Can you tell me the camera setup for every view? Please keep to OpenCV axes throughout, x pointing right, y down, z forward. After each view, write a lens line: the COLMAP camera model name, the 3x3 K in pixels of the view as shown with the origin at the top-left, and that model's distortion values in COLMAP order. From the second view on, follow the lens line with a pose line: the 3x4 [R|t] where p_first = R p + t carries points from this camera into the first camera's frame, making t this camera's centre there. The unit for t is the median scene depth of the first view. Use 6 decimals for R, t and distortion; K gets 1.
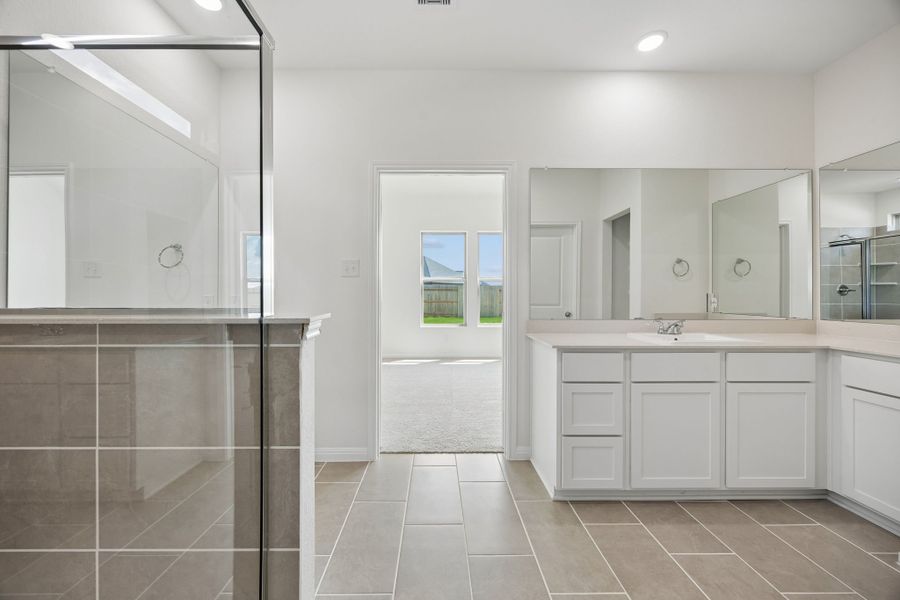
lens RADIAL K [[346.3, 0, 447.8], [0, 346.3, 297.1], [0, 0, 1]] dist [-0.000993, 0.000334]
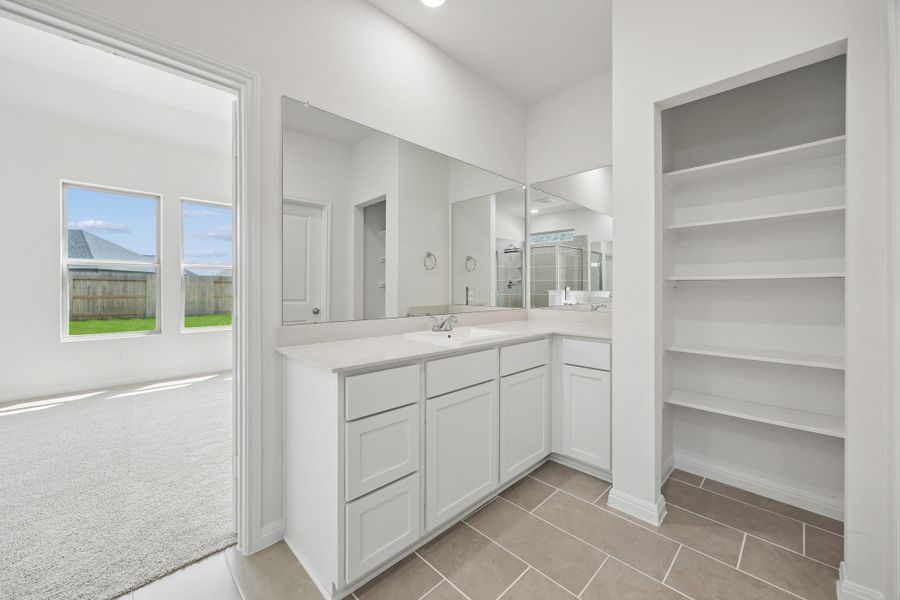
lens RADIAL K [[346.3, 0, 444.3], [0, 346.3, 289.8], [0, 0, 1]] dist [-0.000993, 0.000334]
pose [[0.739472, -0.003945, 0.673176, 0.020407], [0.004027, 0.999991, 0.001437, -0.003888], [-0.673176, 0.001648, 0.739481, 0.285864]]
